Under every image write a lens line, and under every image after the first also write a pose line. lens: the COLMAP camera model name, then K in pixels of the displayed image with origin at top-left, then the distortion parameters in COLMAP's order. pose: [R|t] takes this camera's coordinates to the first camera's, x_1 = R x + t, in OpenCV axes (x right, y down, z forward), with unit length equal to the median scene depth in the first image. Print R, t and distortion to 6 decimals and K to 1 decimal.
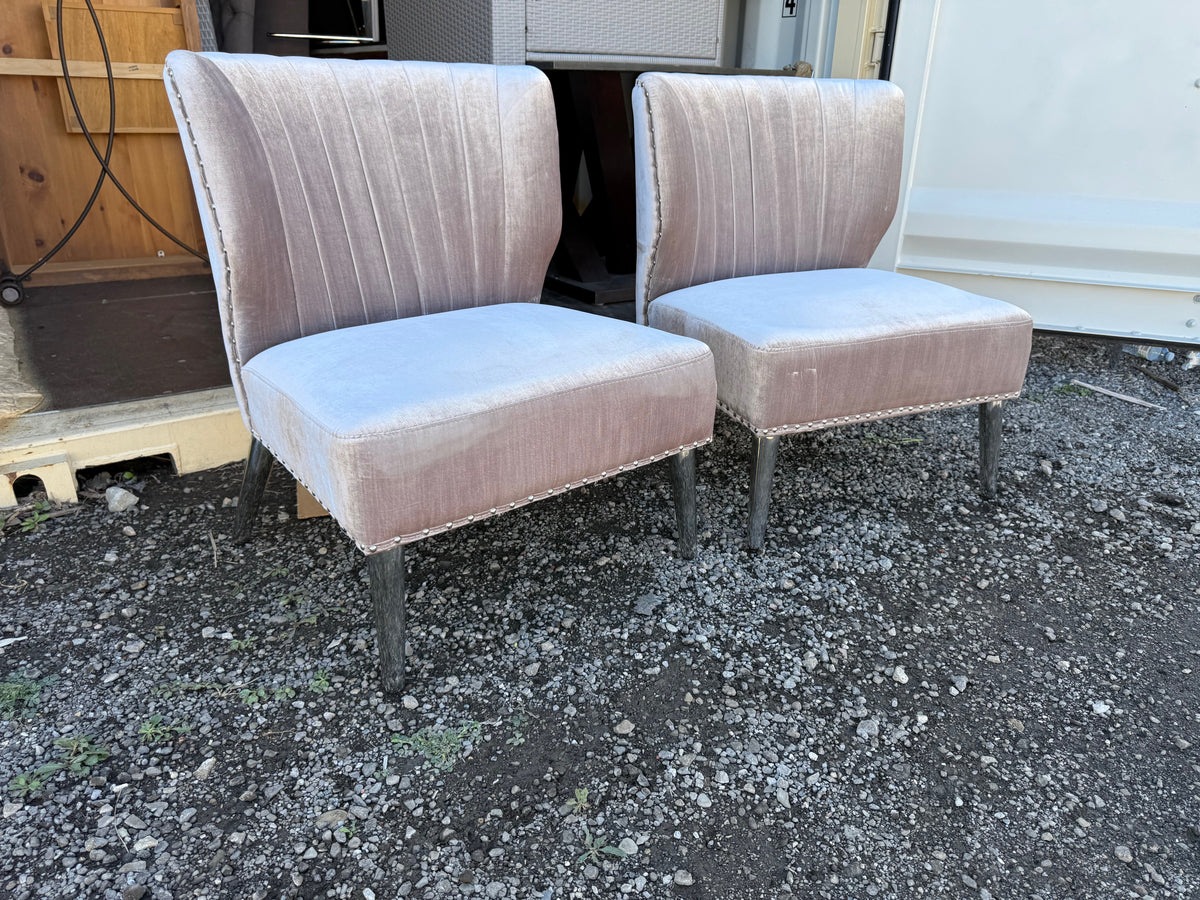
lens RADIAL K [[853.4, 0, 603.7], [0, 853.4, 456.9], [0, 0, 1]] dist [0.014197, -0.024222]
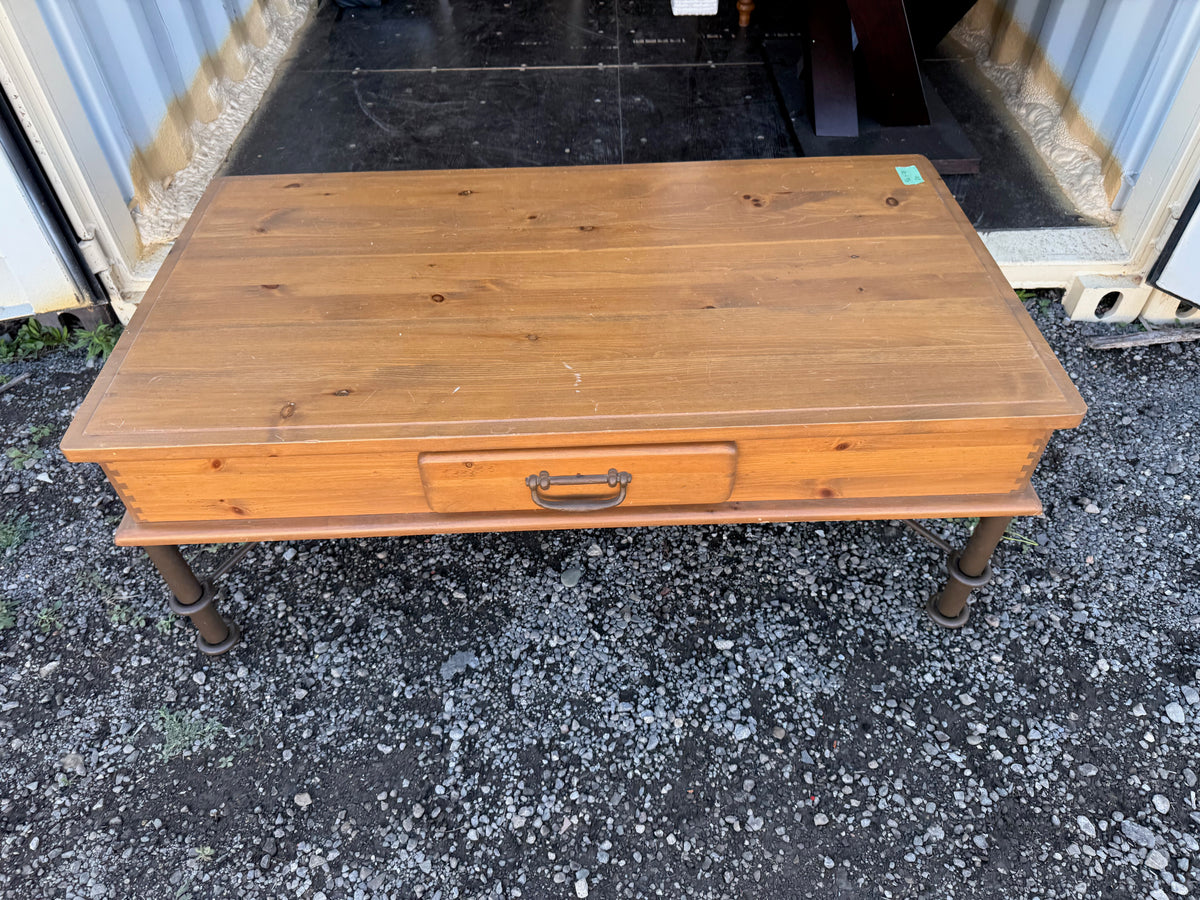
lens RADIAL K [[853.4, 0, 592.7], [0, 853.4, 454.2], [0, 0, 1]] dist [0.014197, -0.024222]
pose [[0.826367, 0.376896, -0.418409, 0.520377], [-0.187778, 0.884905, 0.426242, -0.513189], [0.530902, -0.273665, 0.802029, 0.356730]]
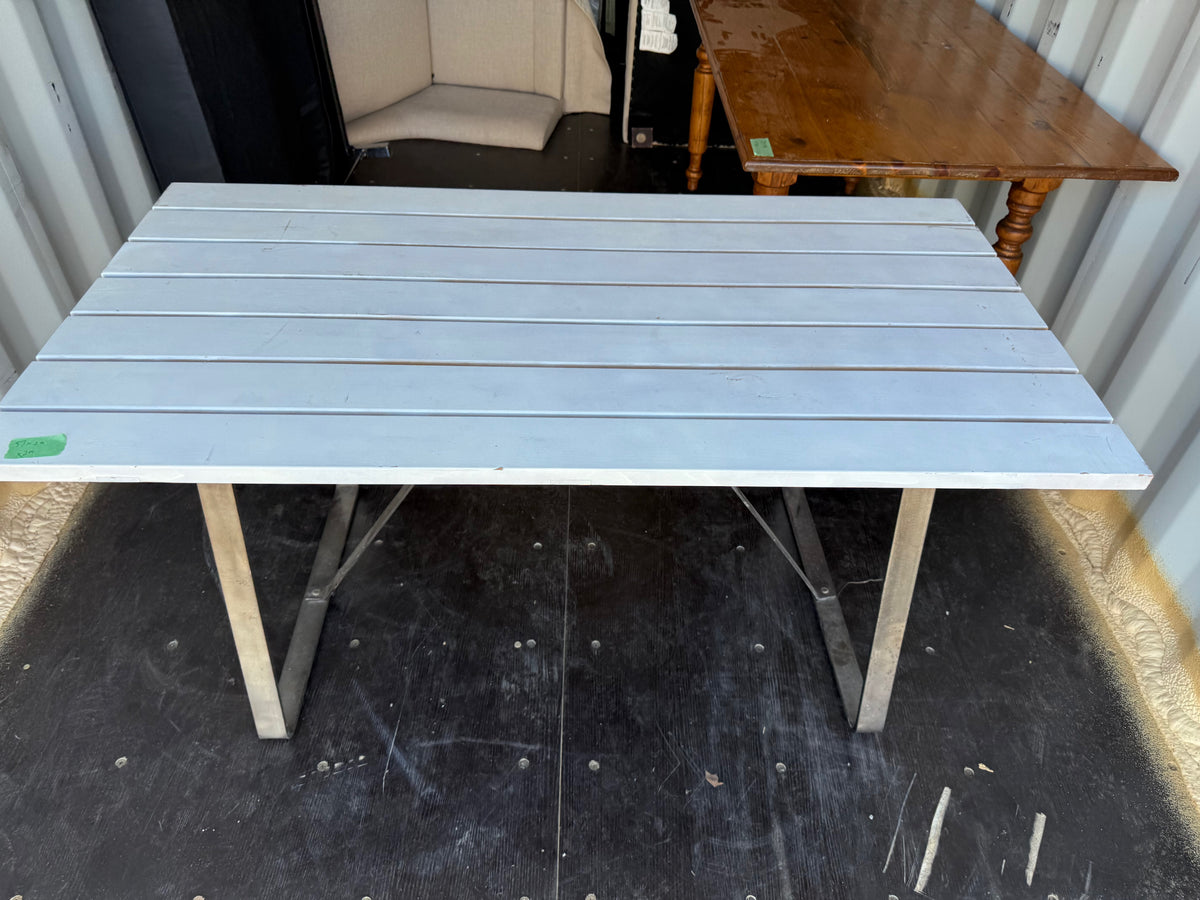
lens RADIAL K [[853.4, 0, 603.3], [0, 853.4, 450.4], [0, 0, 1]] dist [0.014197, -0.024222]
pose [[0.833793, 0.375659, -0.404561, 0.033930], [-0.235270, 0.904705, 0.355185, -1.050103], [0.499437, -0.200969, 0.842718, 1.014965]]
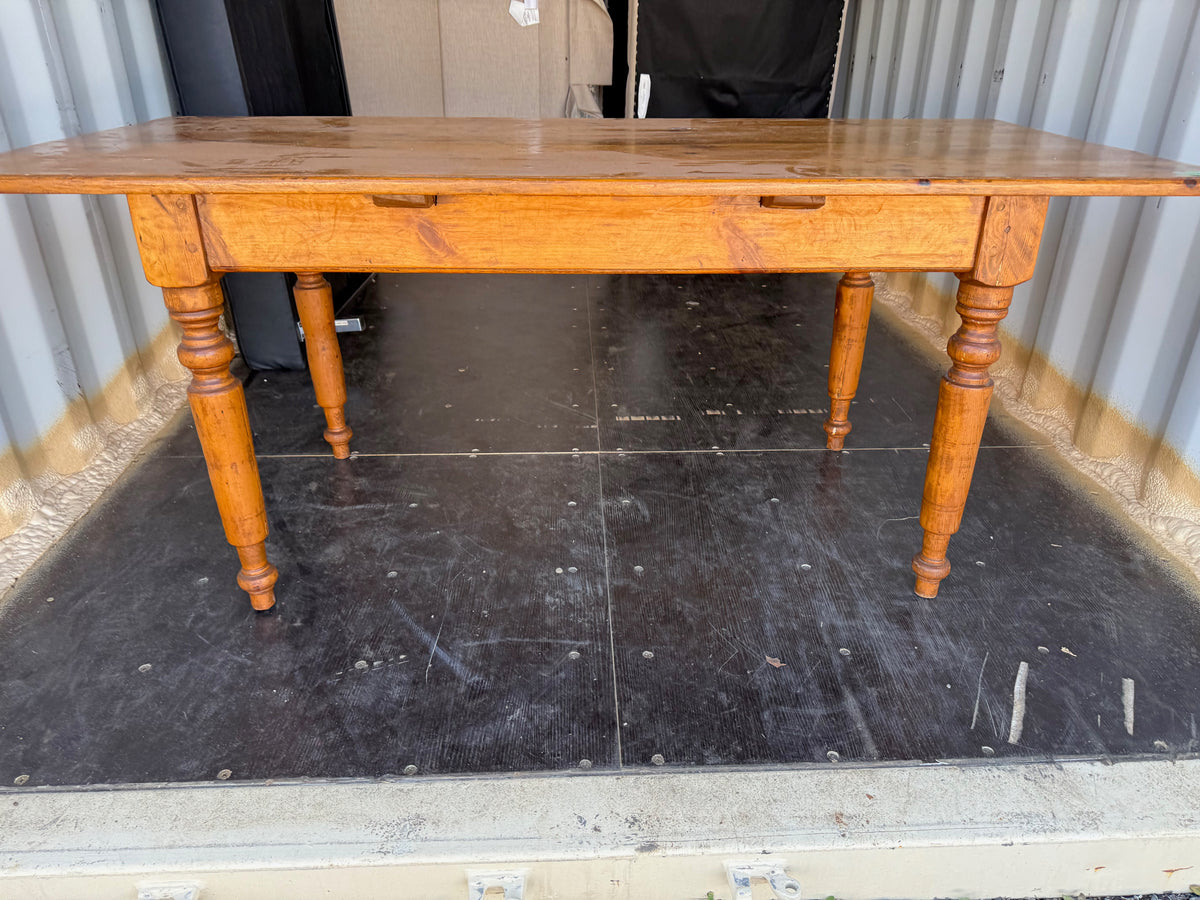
lens RADIAL K [[853.4, 0, 606.6], [0, 853.4, 451.1], [0, 0, 1]] dist [0.014197, -0.024222]
pose [[0.850752, 0.217973, -0.478235, 0.129946], [-0.197308, 0.975846, 0.093777, -0.622349], [0.487124, 0.014579, 0.873211, 0.920255]]
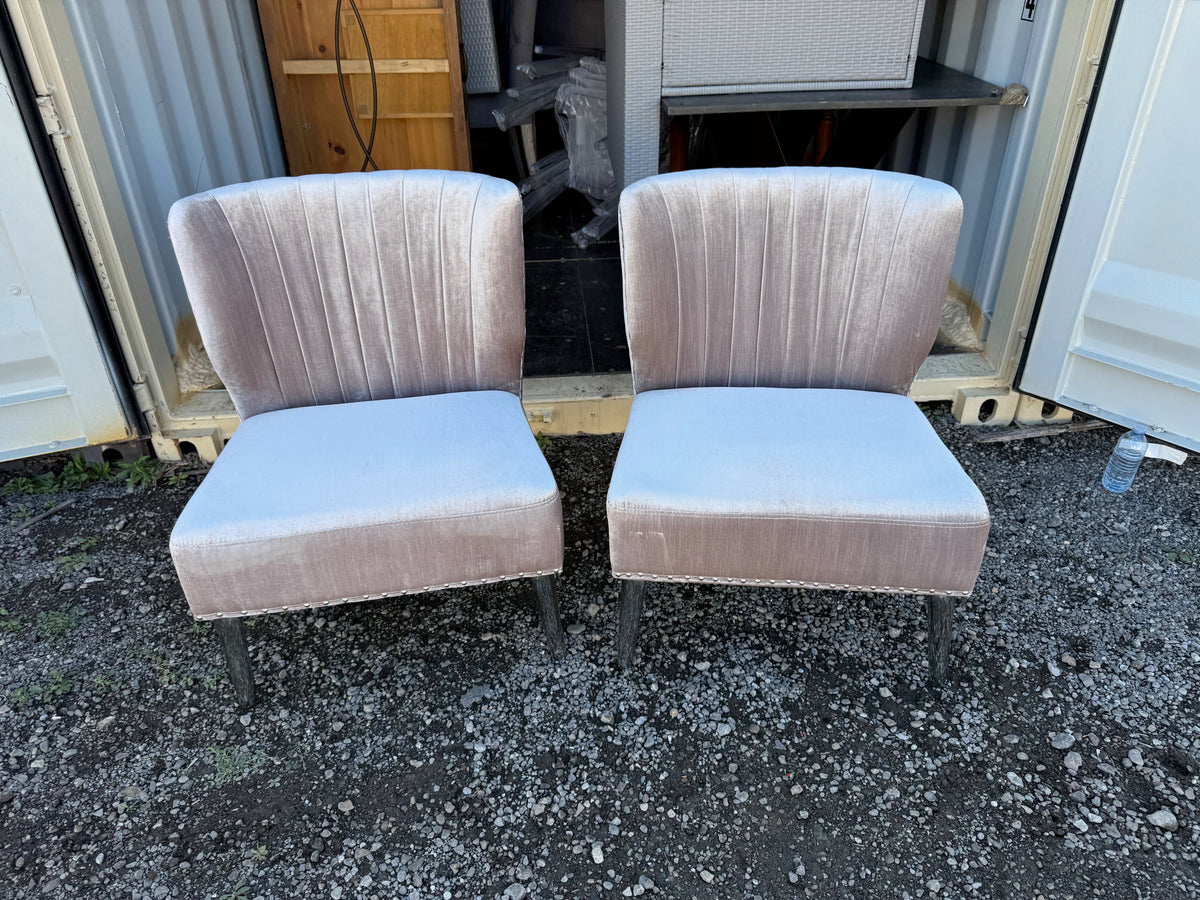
lens RADIAL K [[853.4, 0, 605.9], [0, 853.4, 453.0], [0, 0, 1]] dist [0.014197, -0.024222]
pose [[0.869702, 0.228940, -0.437270, 0.648879], [-0.163832, 0.969593, 0.181795, -0.391824], [0.465594, -0.086469, 0.880764, 0.096886]]
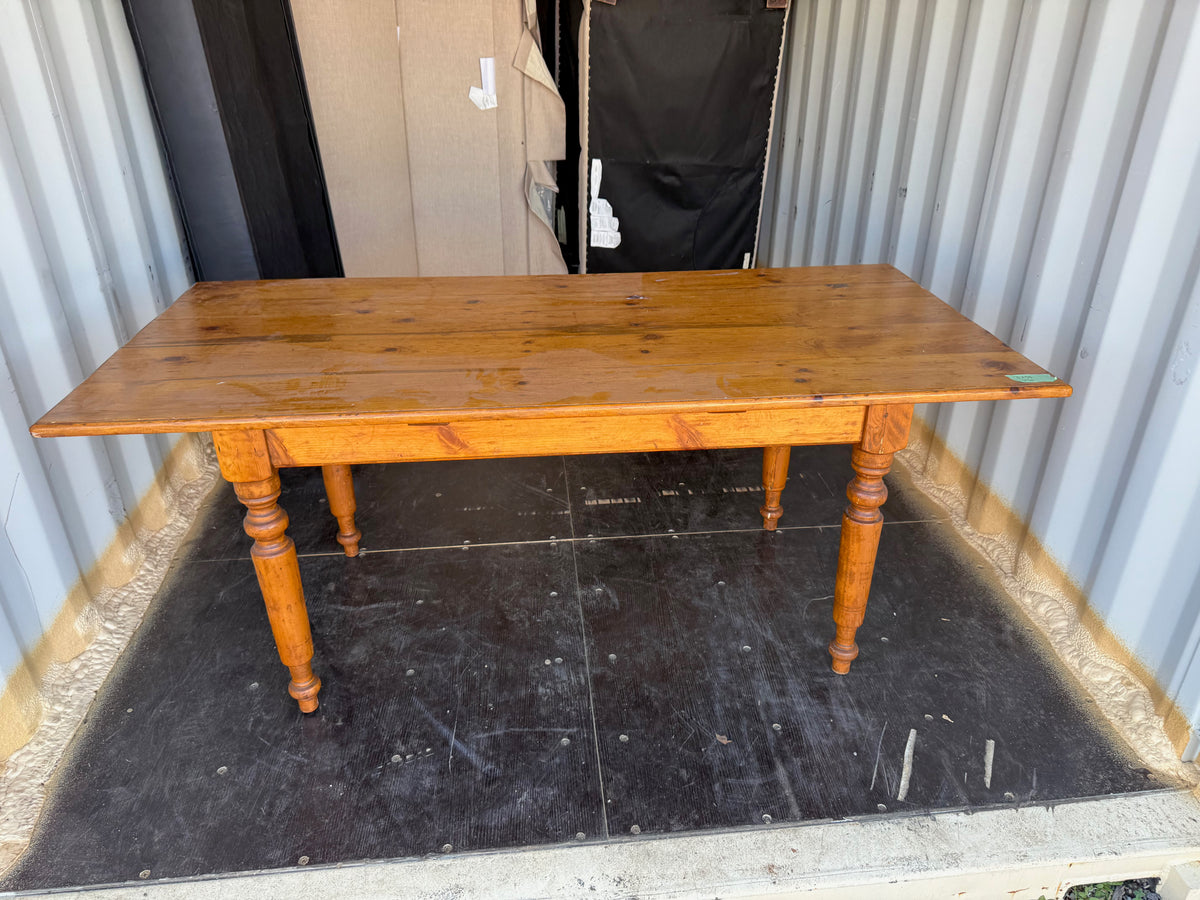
lens RADIAL K [[853.4, 0, 606.4], [0, 853.4, 450.4], [0, 0, 1]] dist [0.014197, -0.024222]
pose [[0.881404, 0.200225, -0.427829, 0.182249], [-0.171456, 0.979558, 0.105205, -0.860918], [0.440148, -0.019374, 0.897716, 0.668377]]
